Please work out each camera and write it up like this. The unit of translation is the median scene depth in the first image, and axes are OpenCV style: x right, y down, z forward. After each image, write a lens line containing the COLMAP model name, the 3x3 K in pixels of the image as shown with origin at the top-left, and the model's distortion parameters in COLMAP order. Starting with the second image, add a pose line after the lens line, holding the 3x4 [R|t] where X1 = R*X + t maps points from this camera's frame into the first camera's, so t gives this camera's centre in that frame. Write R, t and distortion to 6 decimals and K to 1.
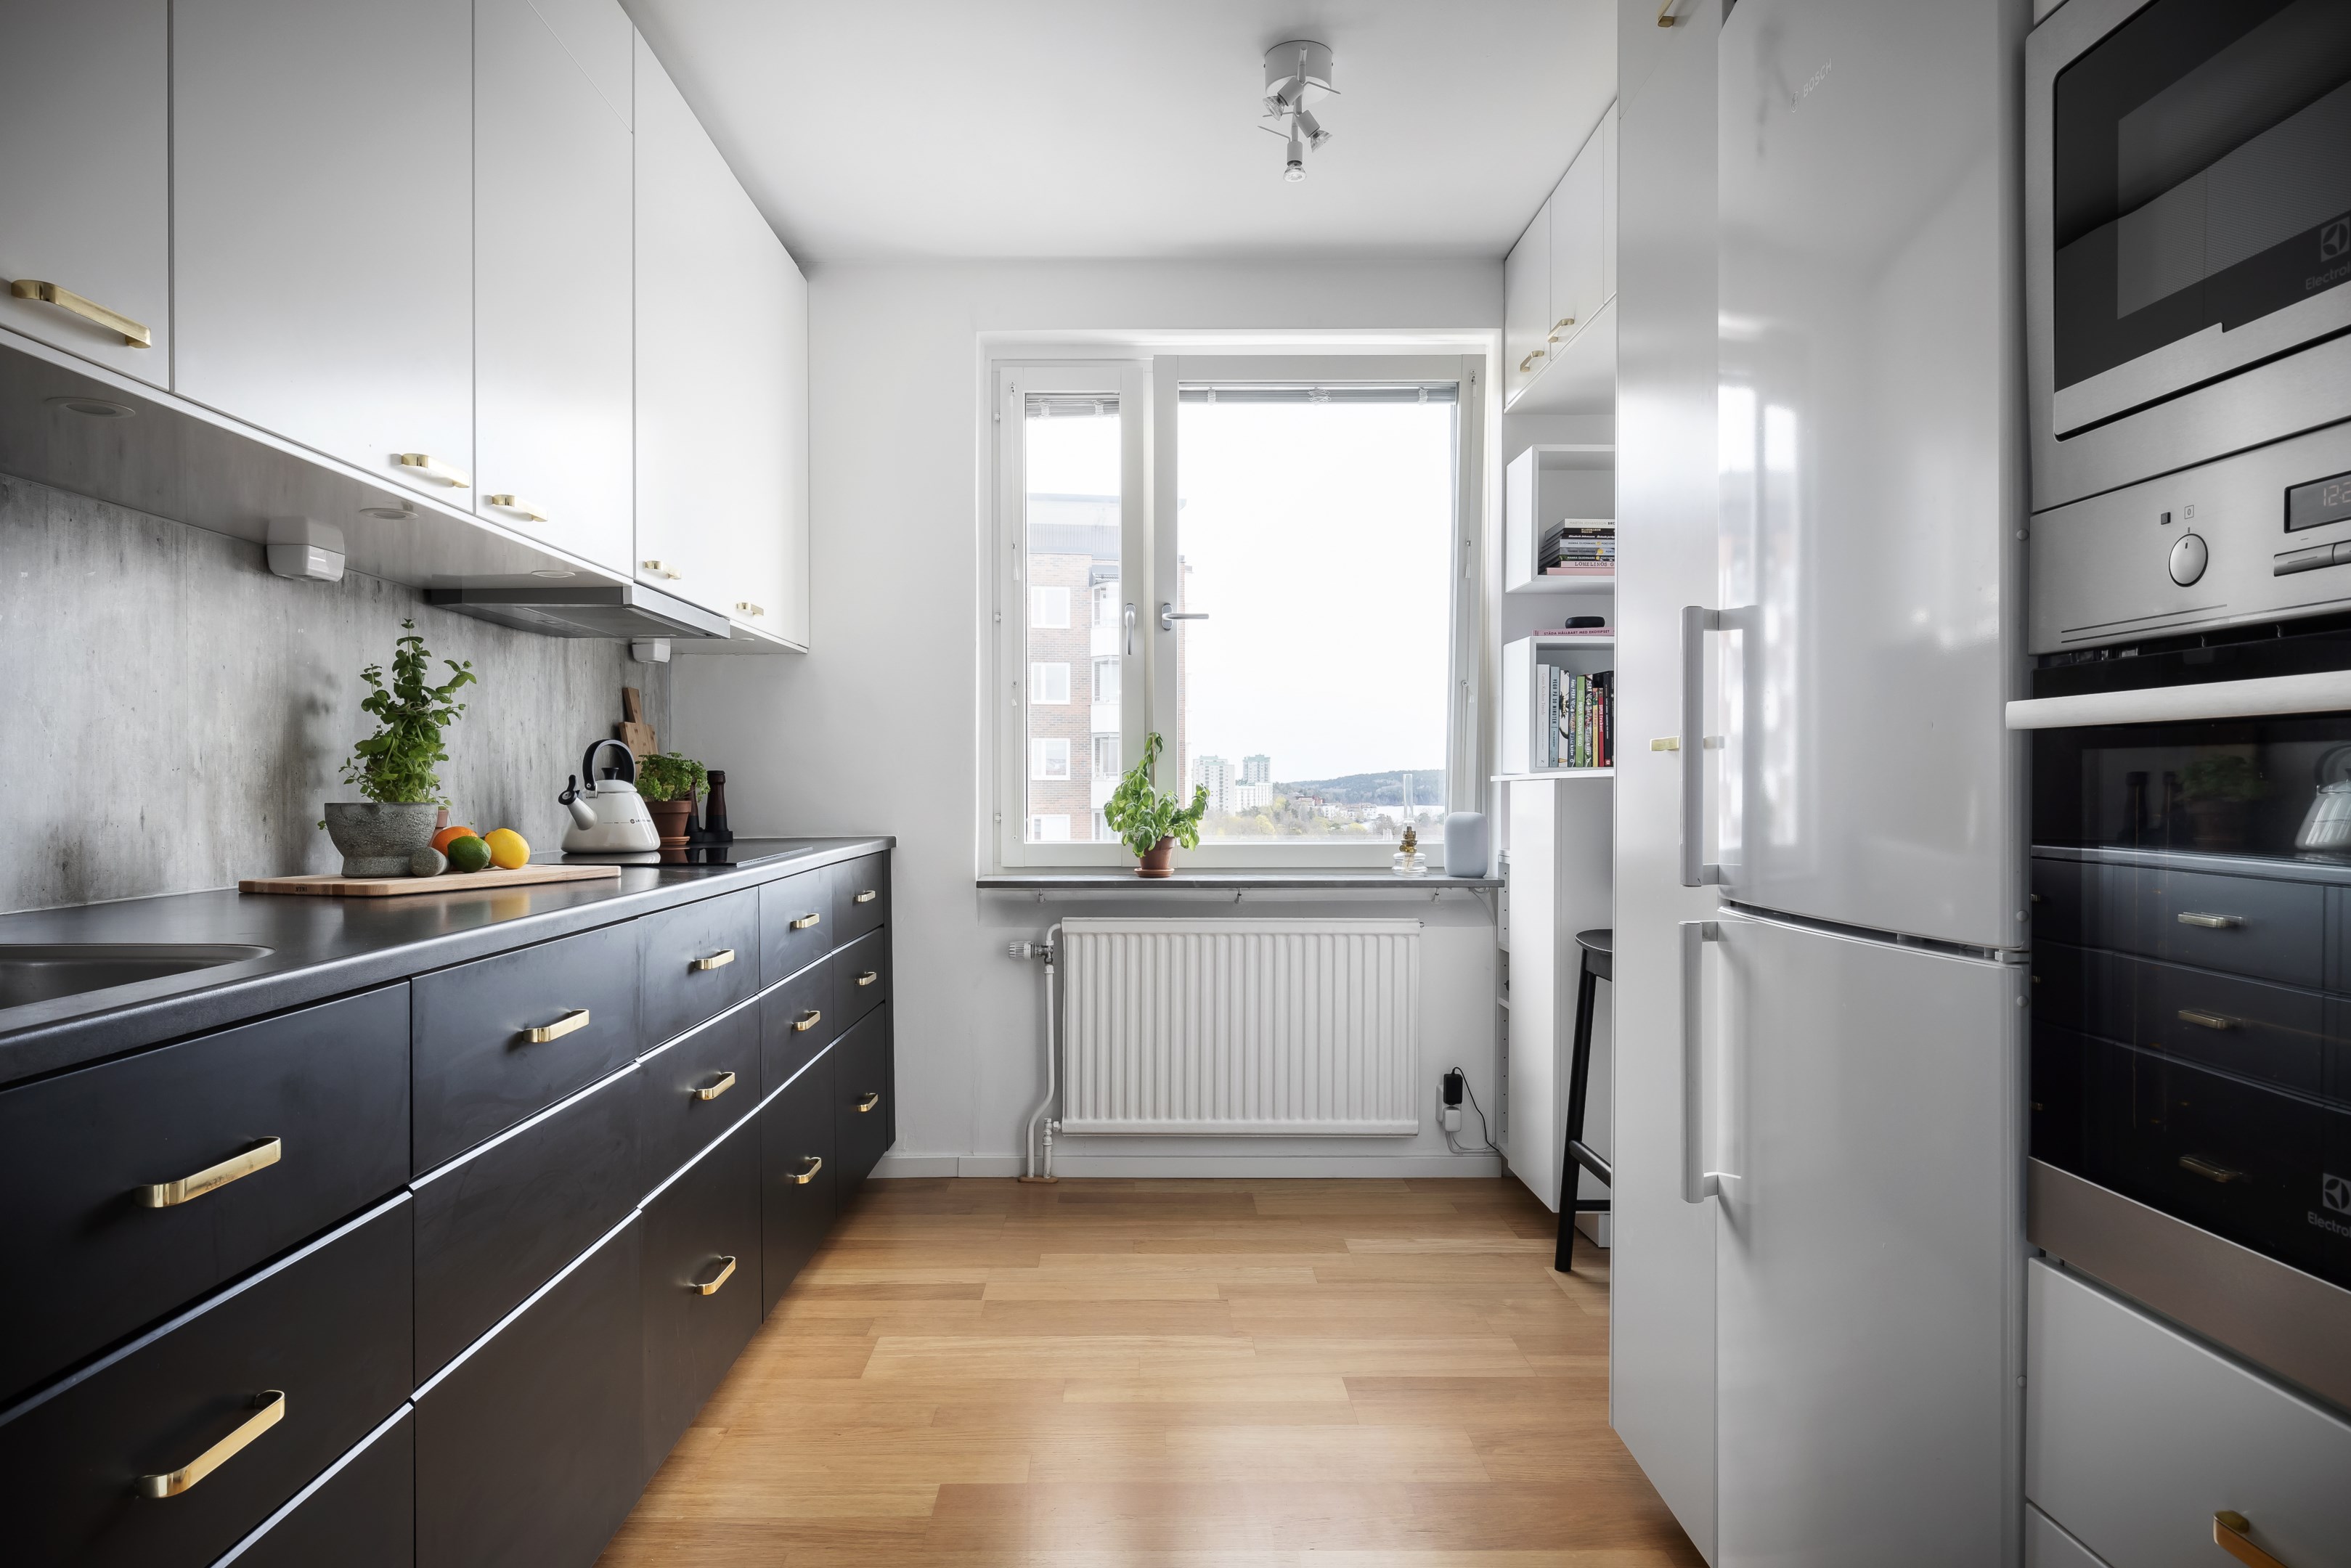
lens RADIAL K [[1434.1, 0, 1111.5], [0, 1434.1, 787.0], [0, 0, 1]] dist [0.003354, 0.003041]
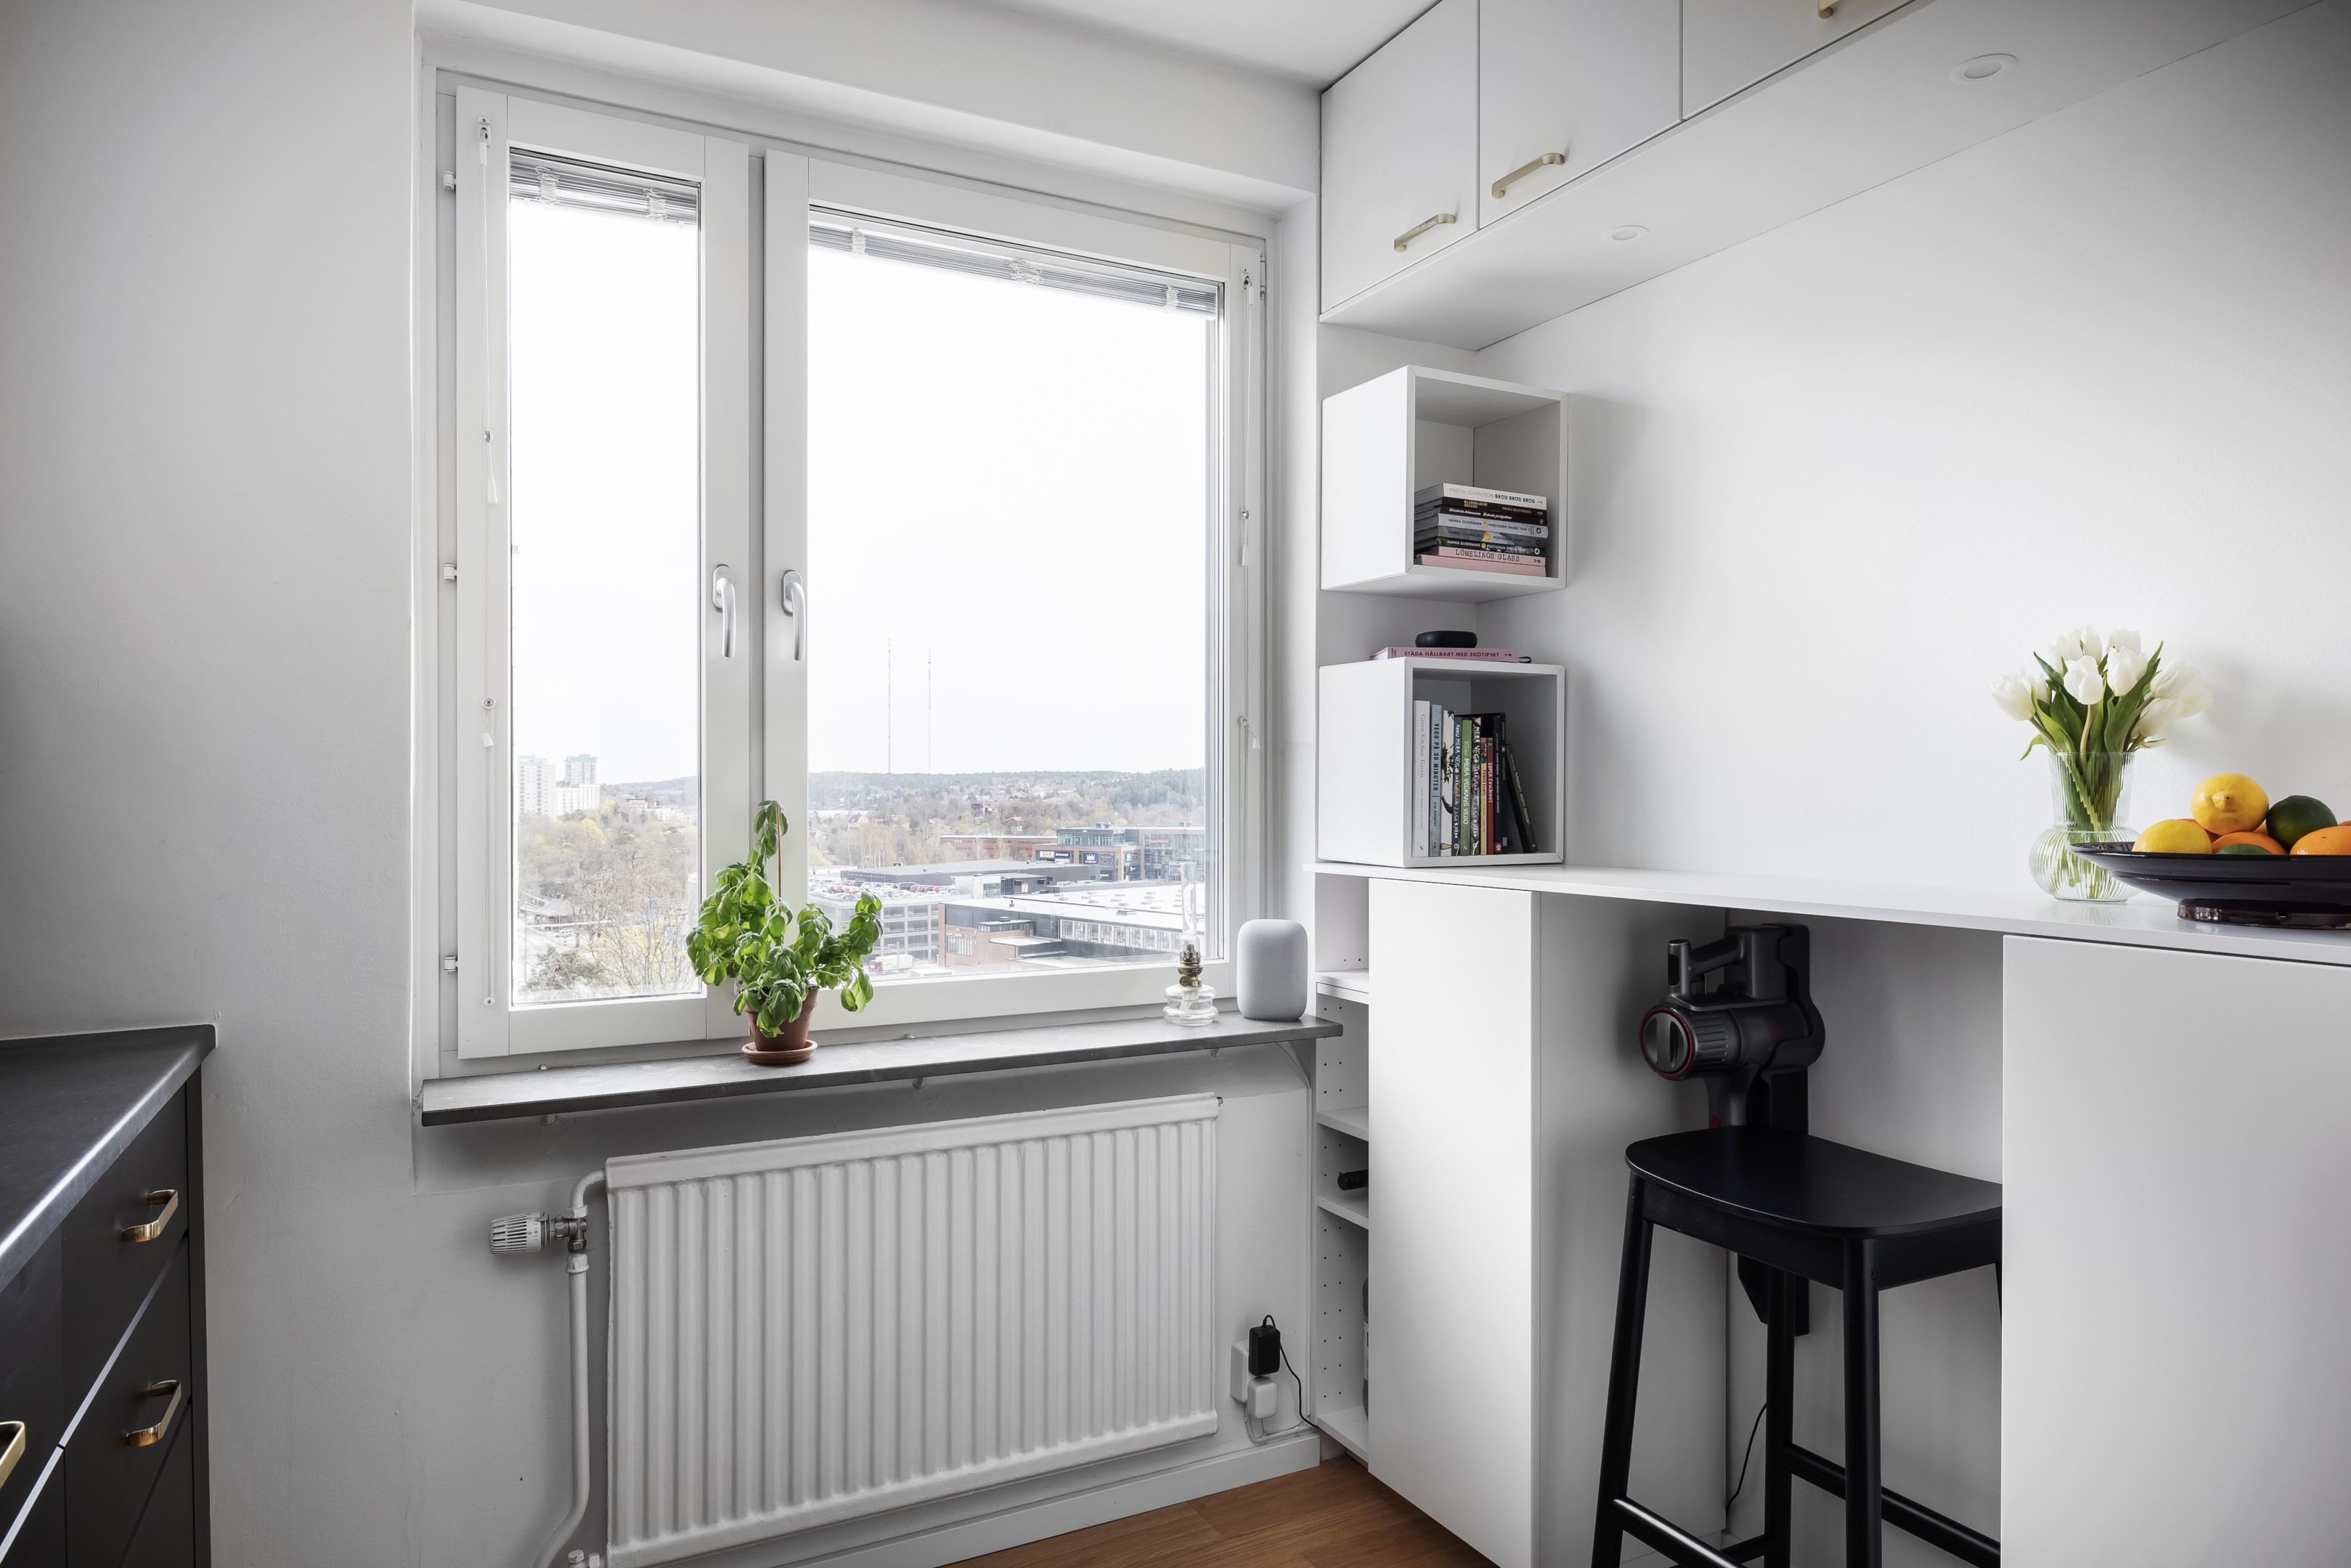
lens RADIAL K [[1417.7, 0, 1184.5], [0, 1417.7, 774.3], [0, 0, 1]] dist [-0.003372, -0.000407]
pose [[0.872391, 0.001704, 0.488805, -0.109905], [0.002017, 0.999973, -0.007084, -0.046953], [-0.488804, 0.007166, 0.872364, 0.483473]]
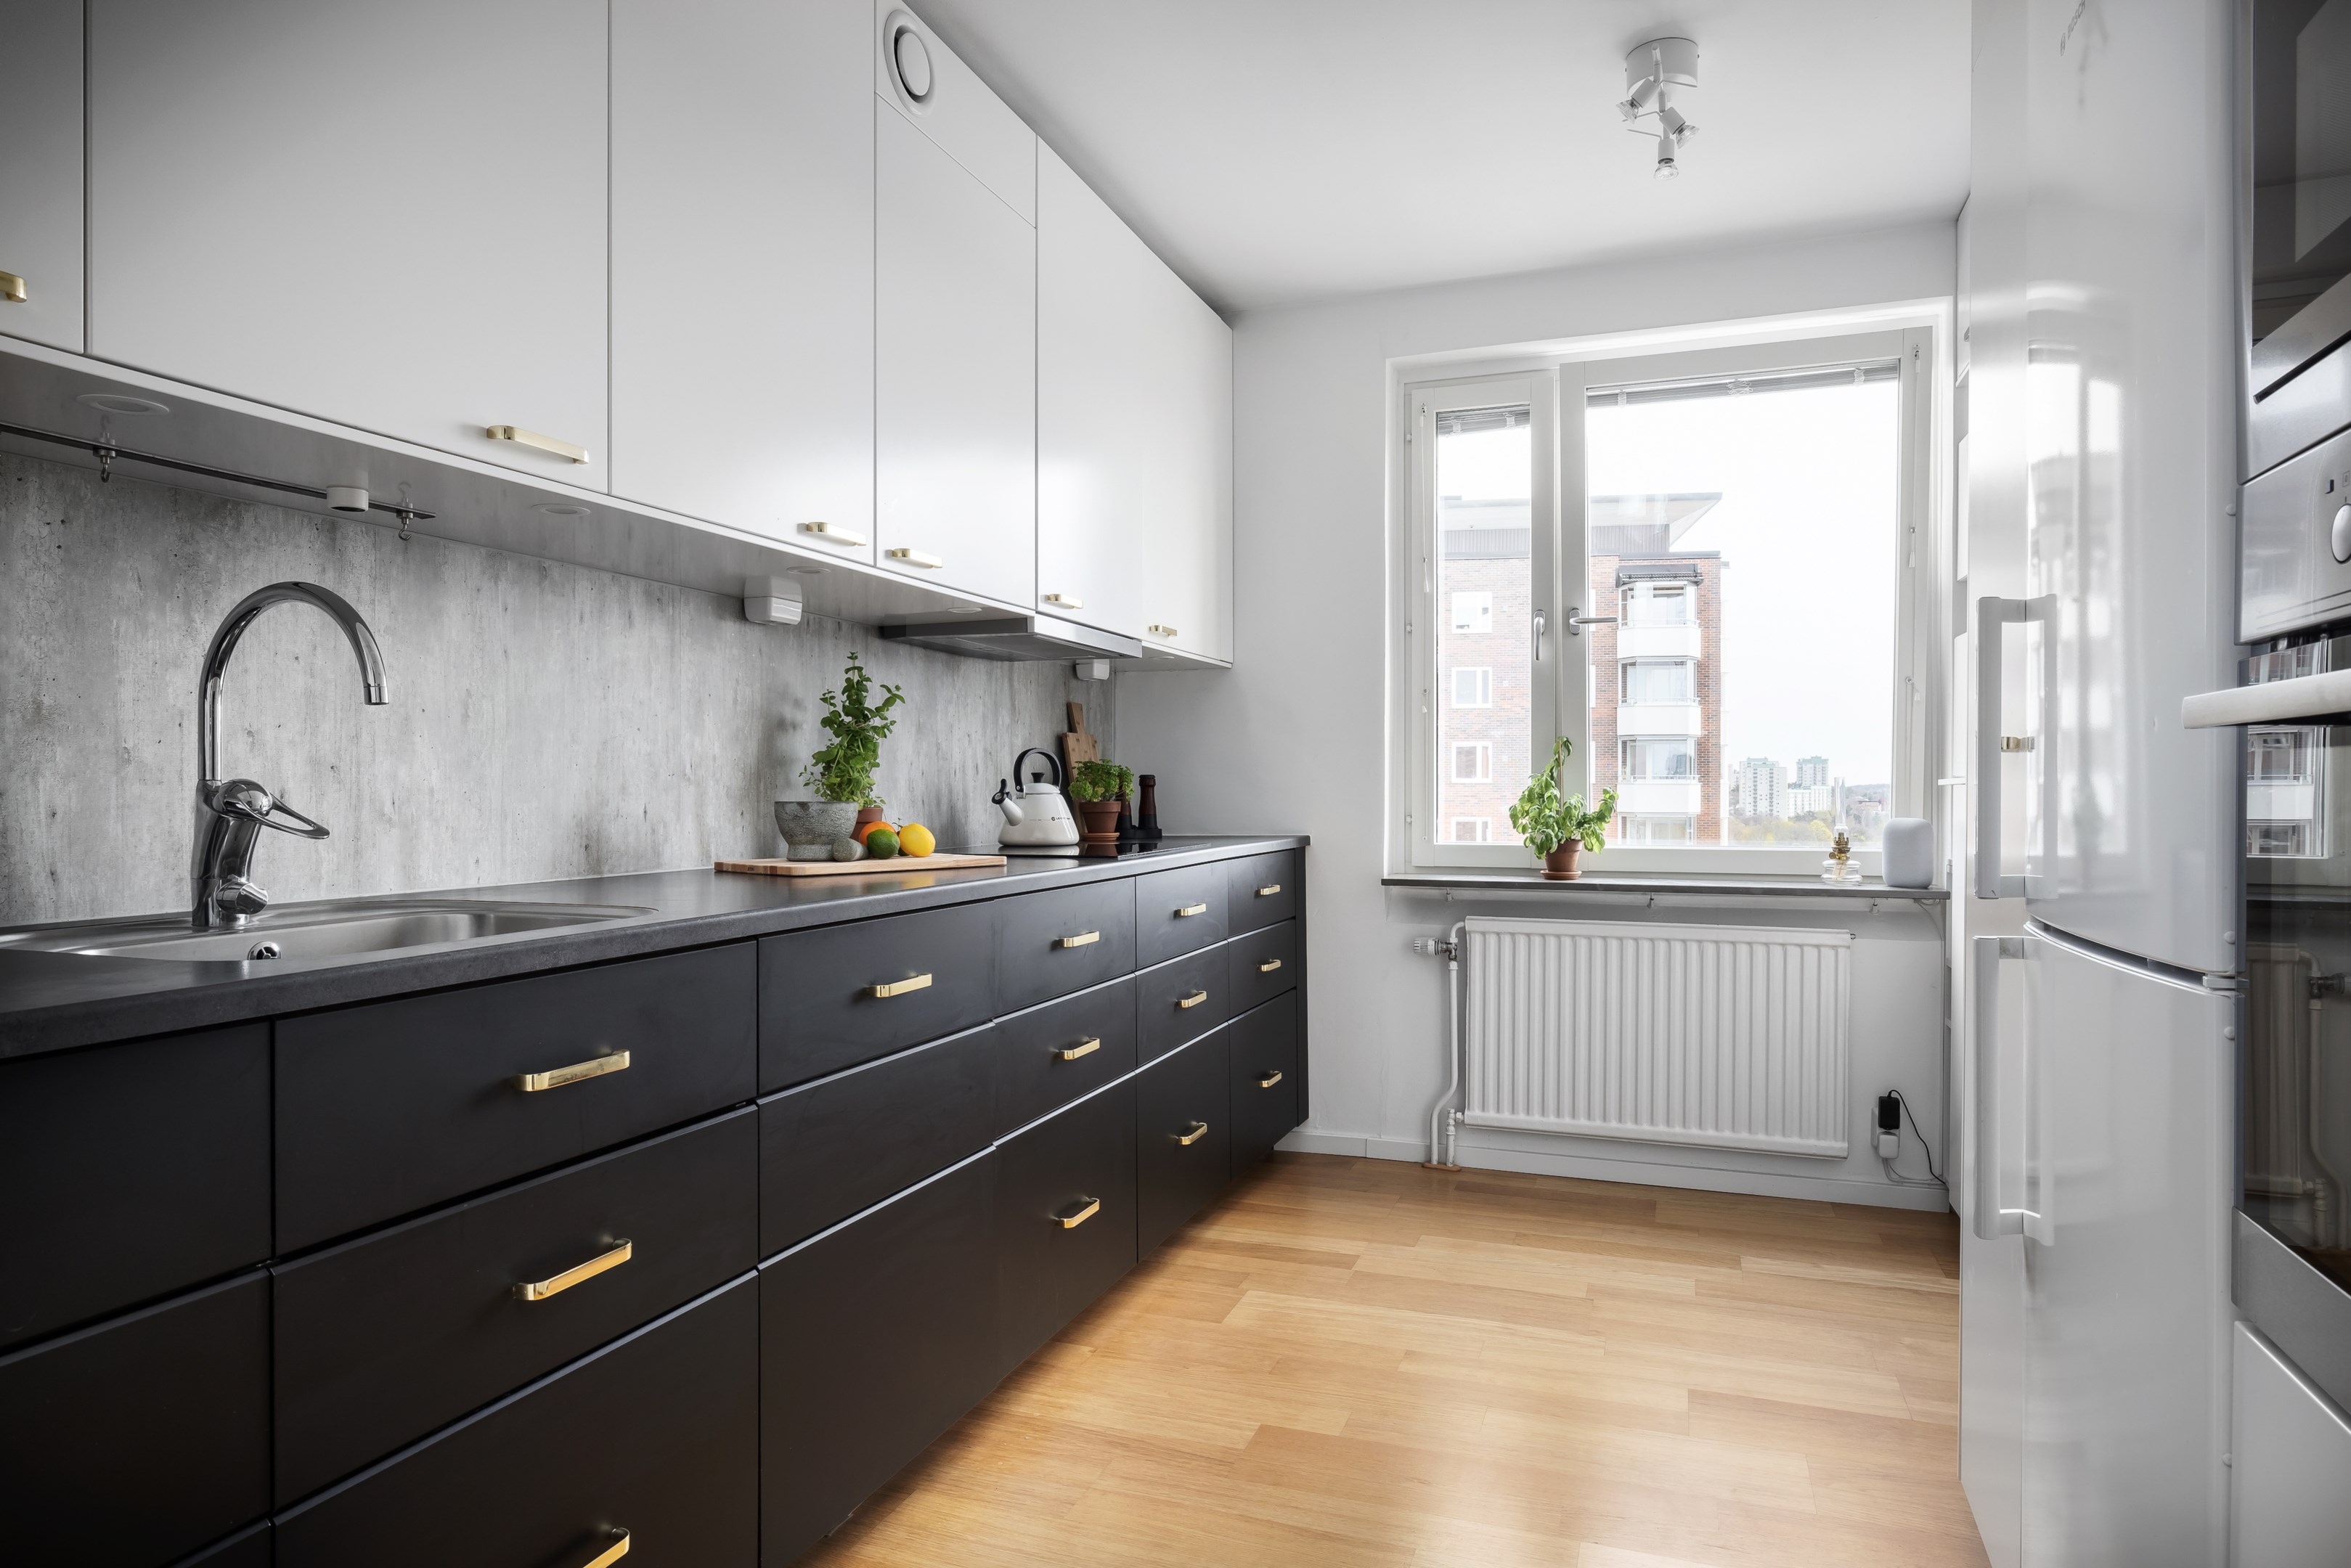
lens RADIAL K [[1375.6, 0, 1151.6], [0, 1375.6, 789.1], [0, 0, 1]] dist [0.000383, 0.000877]
pose [[0.938854, 0.001921, -0.344310, 0.101040], [-0.002078, 0.999998, -0.000089, -0.000144], [0.344310, 0.000799, 0.938856, -0.011478]]
